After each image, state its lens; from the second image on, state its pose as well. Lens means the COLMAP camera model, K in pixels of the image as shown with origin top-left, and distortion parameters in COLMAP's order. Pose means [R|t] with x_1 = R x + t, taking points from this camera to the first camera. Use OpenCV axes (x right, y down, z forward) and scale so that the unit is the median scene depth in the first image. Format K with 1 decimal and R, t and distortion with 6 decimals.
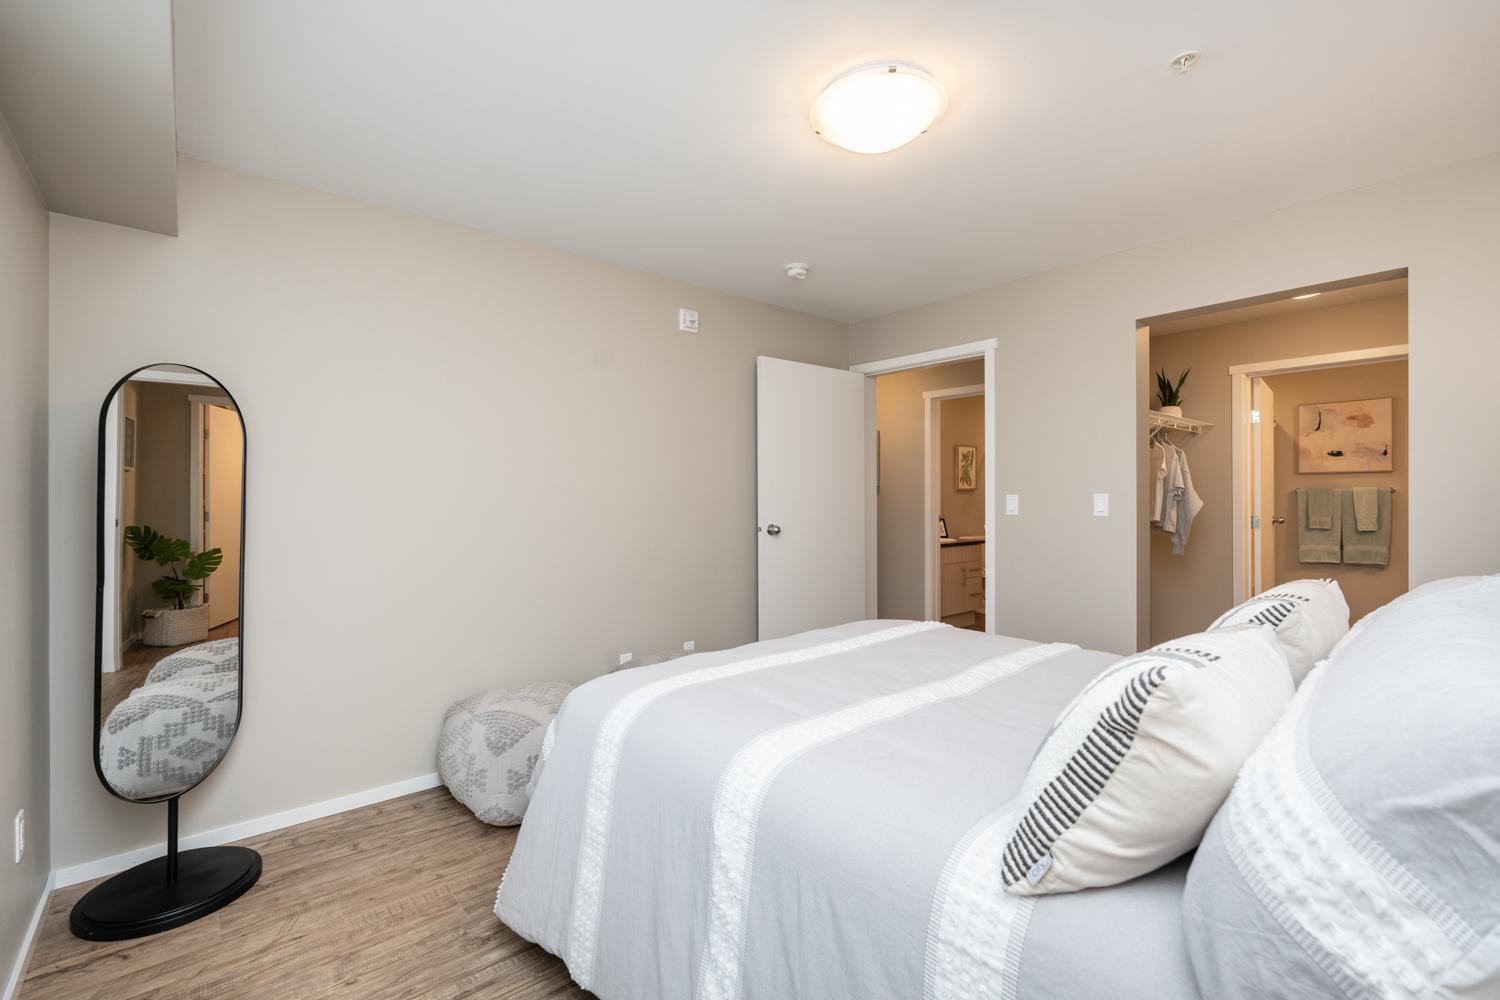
lens RADIAL K [[653.2, 0, 744.6], [0, 653.2, 504.4], [0, 0, 1]] dist [-0.005043, 0.000768]
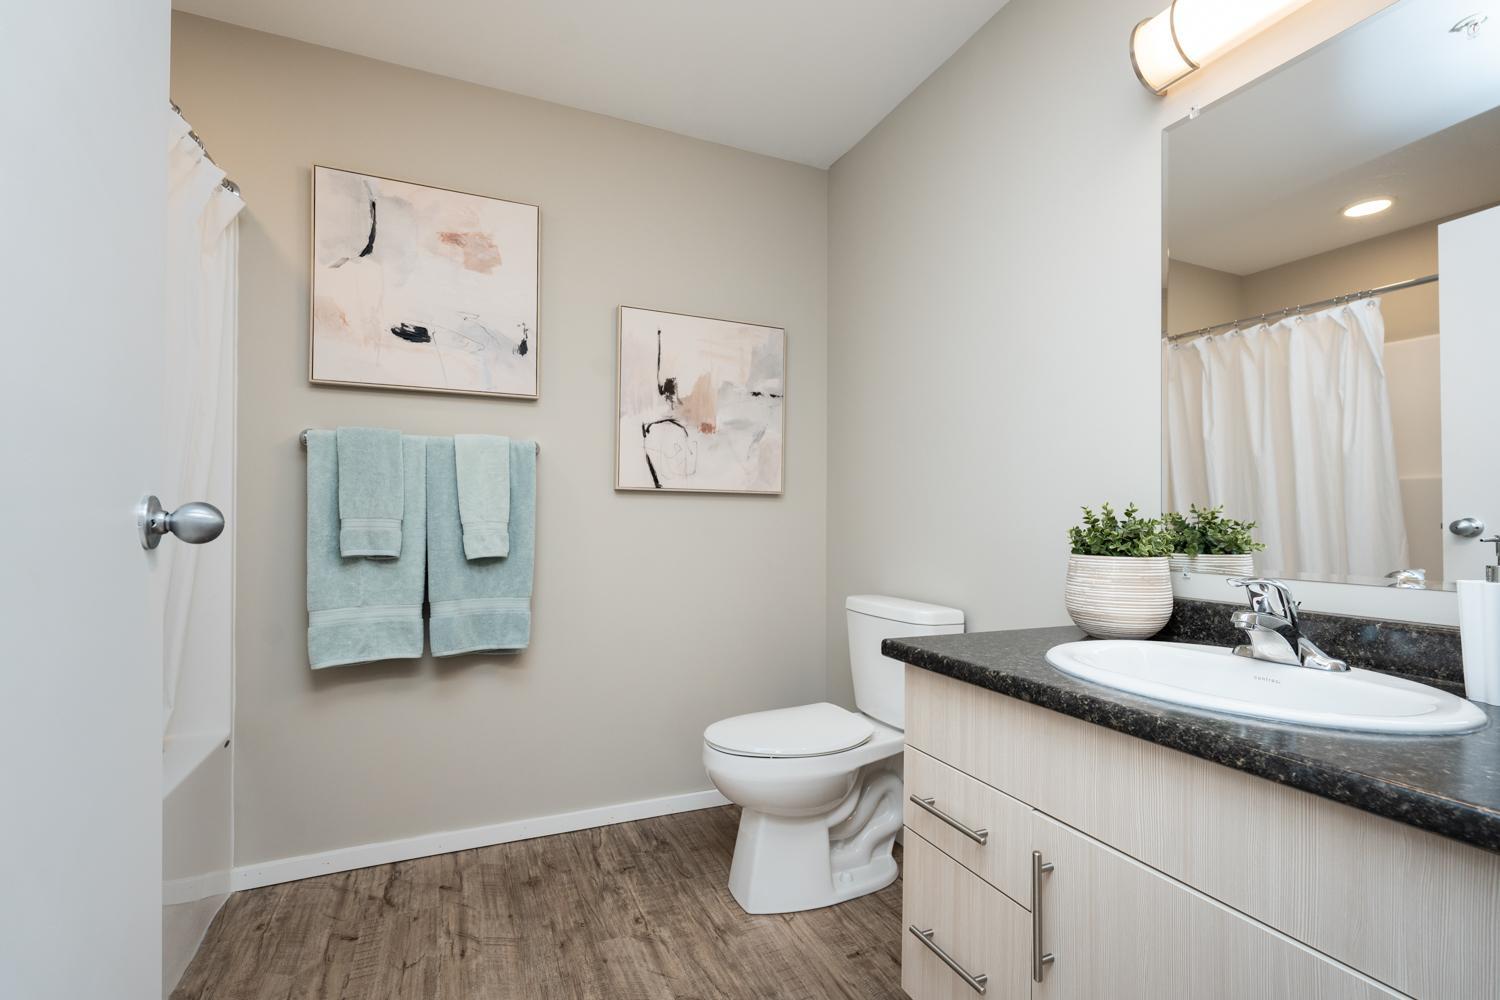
lens RADIAL K [[653.2, 0, 743.7], [0, 653.2, 514.7], [0, 0, 1]] dist [-0.005043, 0.000768]
pose [[0.283044, 0.015962, 0.958974, 0.638520], [-0.000428, 0.999864, -0.016516, 0.022501], [-0.959107, 0.004264, 0.283012, 0.745168]]
